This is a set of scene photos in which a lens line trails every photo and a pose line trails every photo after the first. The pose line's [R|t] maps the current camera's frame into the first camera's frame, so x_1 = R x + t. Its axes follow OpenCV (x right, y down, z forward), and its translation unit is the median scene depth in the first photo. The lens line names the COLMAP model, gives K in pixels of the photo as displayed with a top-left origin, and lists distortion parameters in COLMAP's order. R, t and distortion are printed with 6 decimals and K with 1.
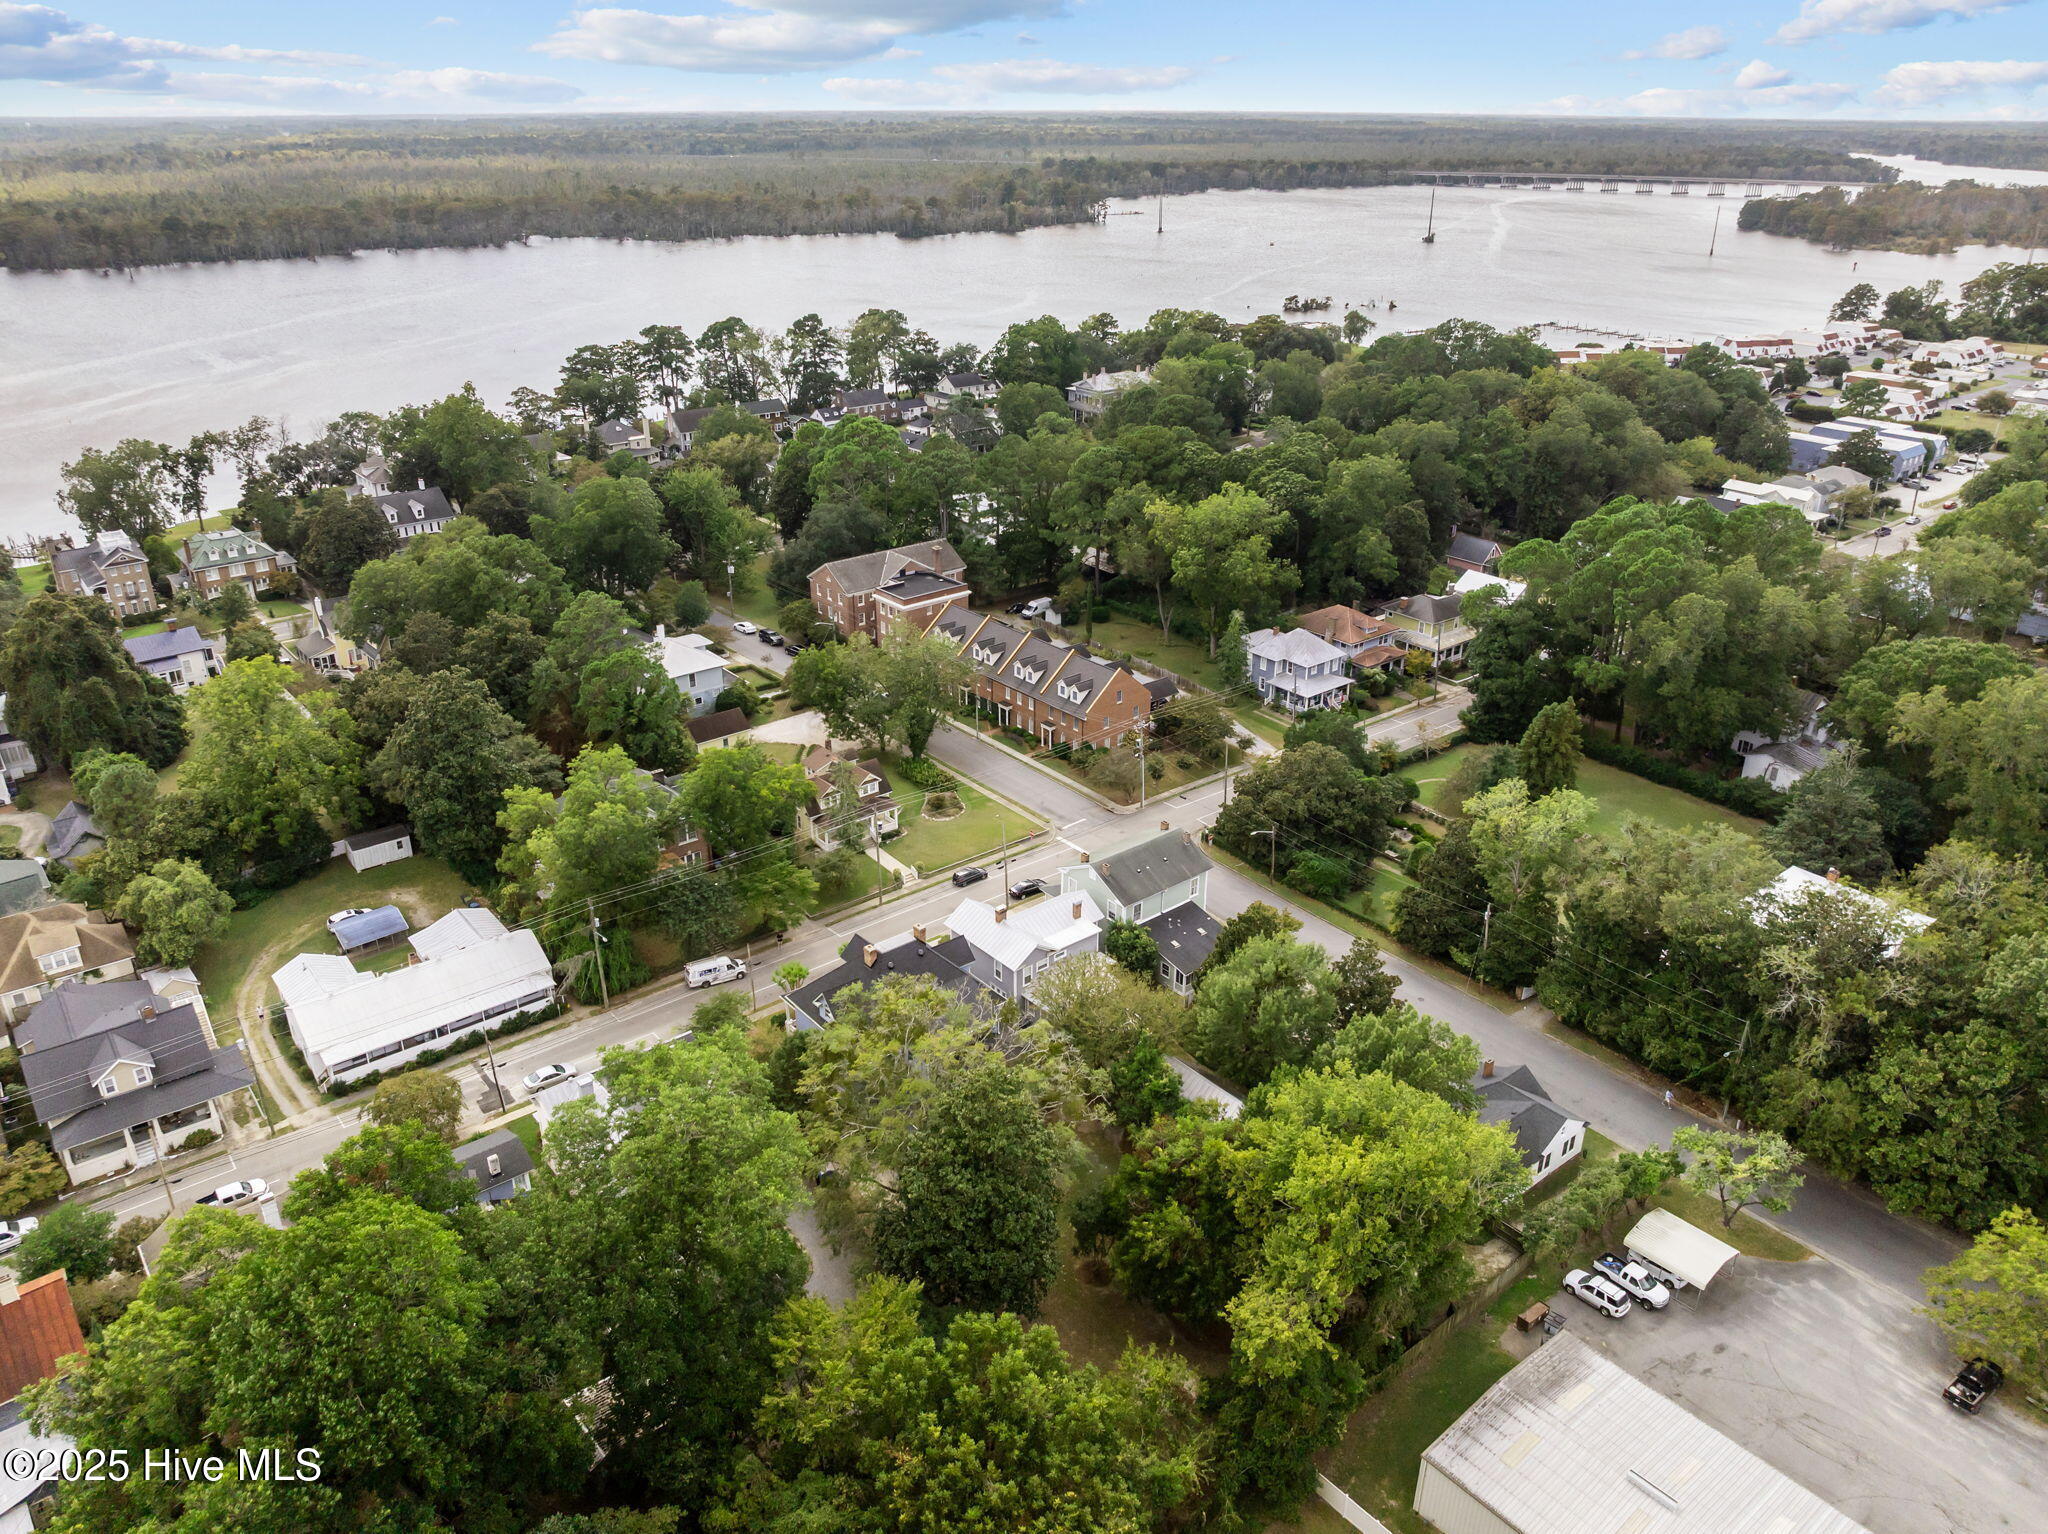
lens RADIAL K [[1434.1, 0, 1024.0], [0, 1434.1, 767.0], [0, 0, 1]] dist [-0.038729, 0.004011]
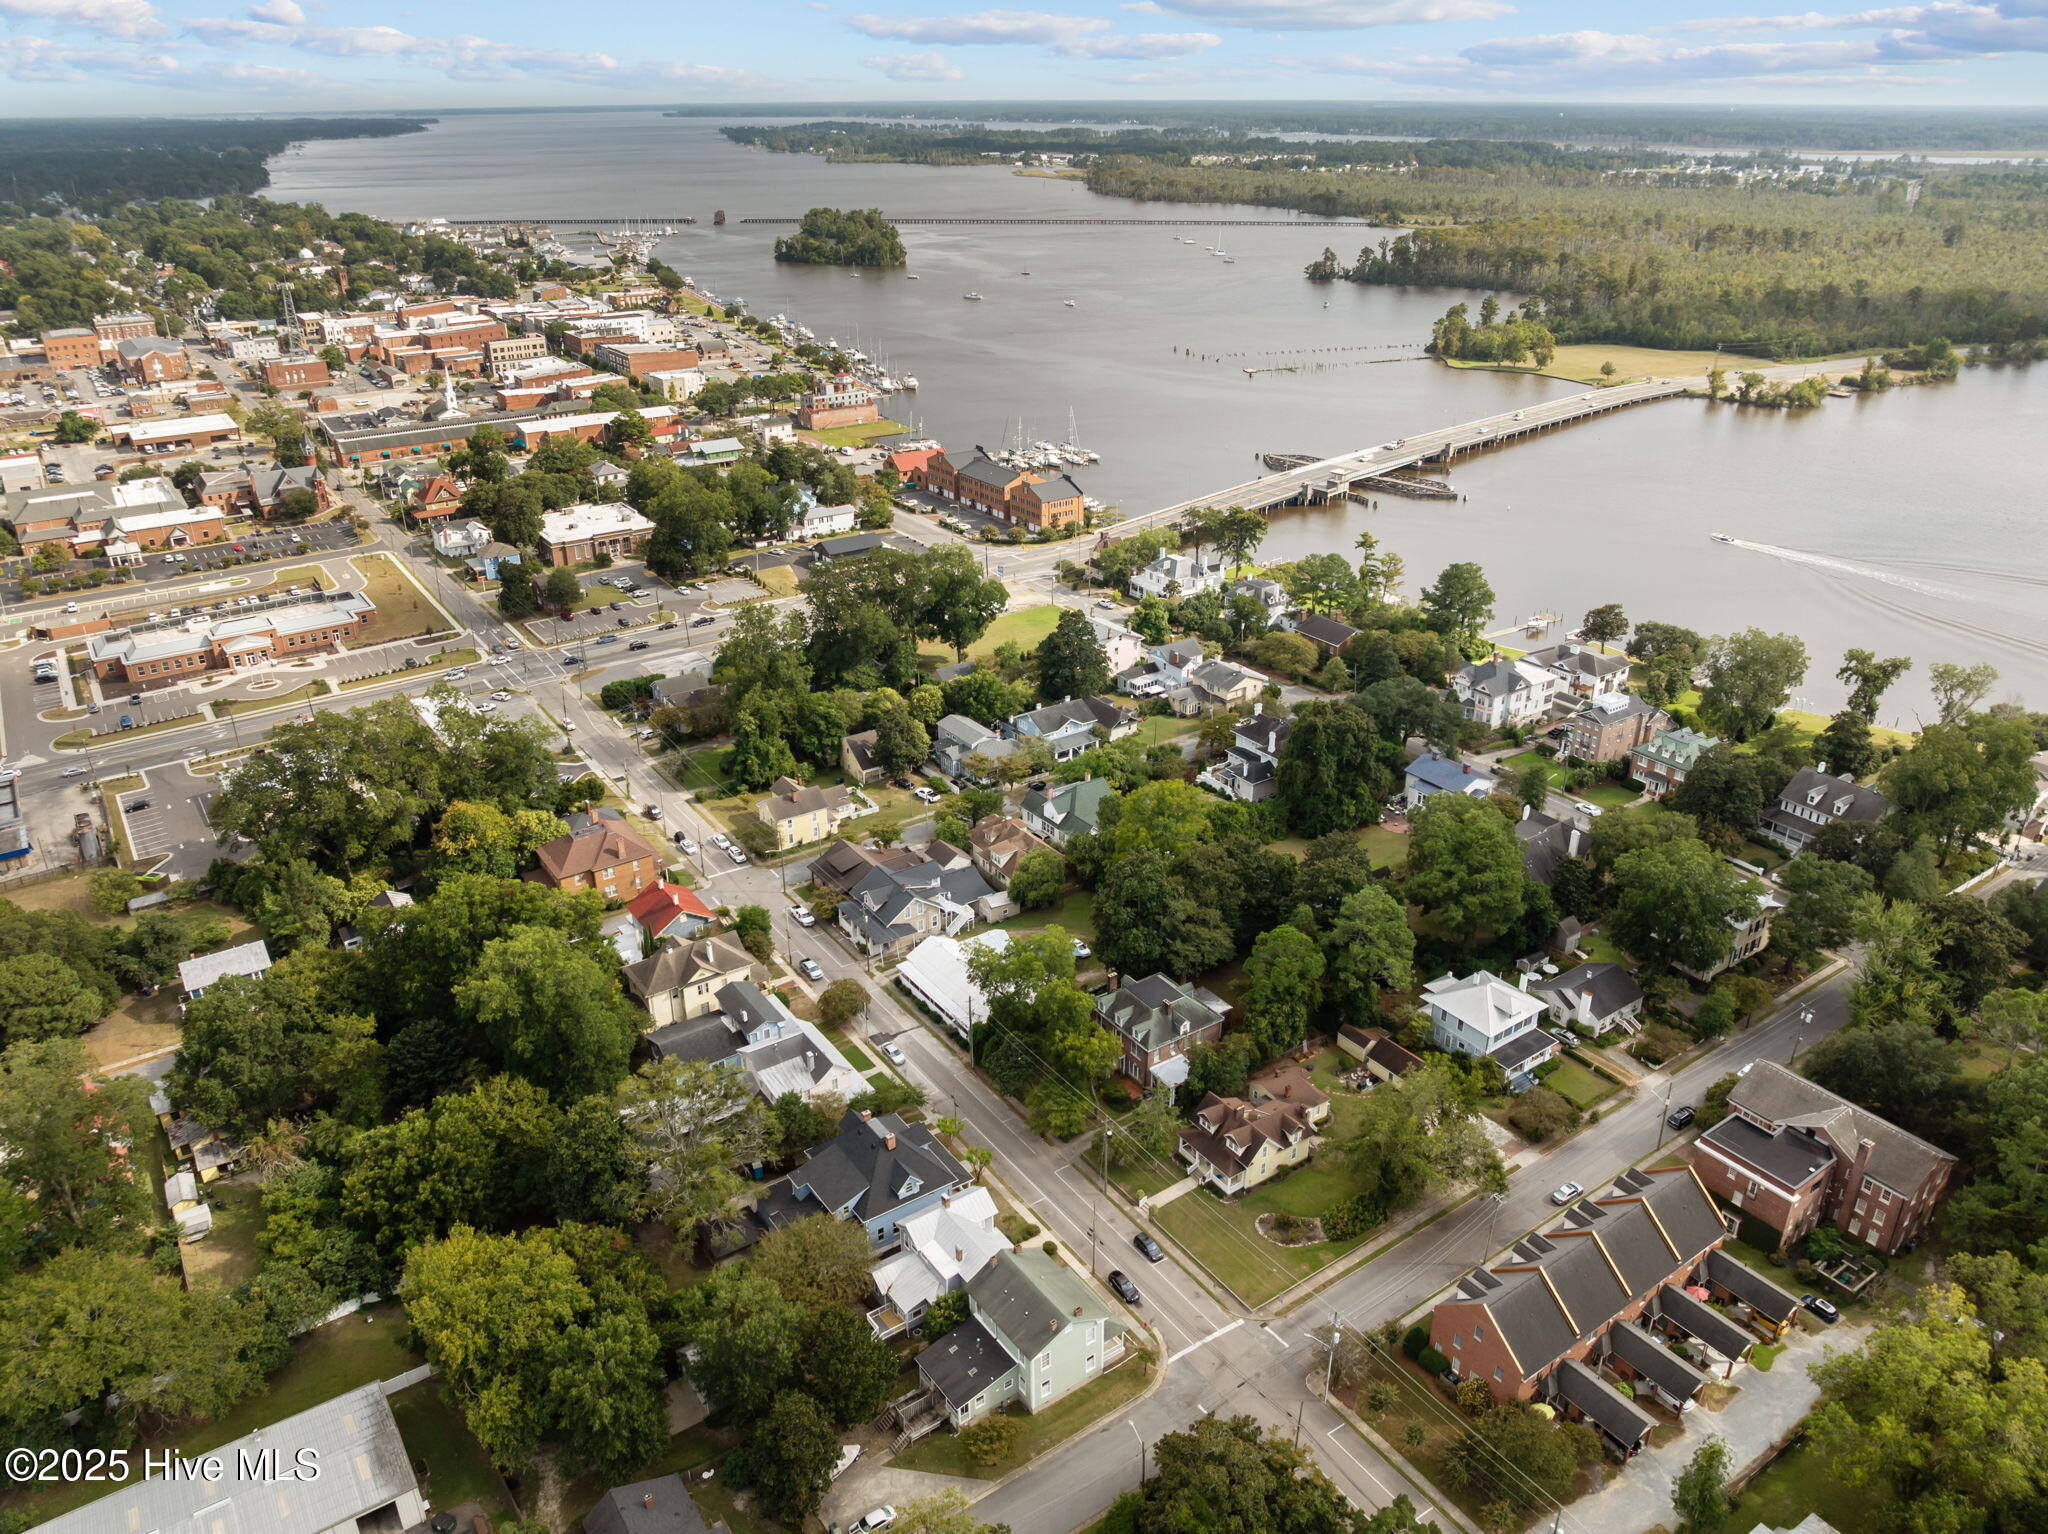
lens RADIAL K [[1476.5, 0, 1024.0], [0, 1476.5, 767.0], [0, 0, 1]] dist [0.002051, -0.000436]
pose [[-0.076474, 0.420544, -0.904043, 0.982762], [-0.419341, 0.809045, 0.411825, -0.757958], [0.904602, 0.410596, 0.114481, 0.775379]]
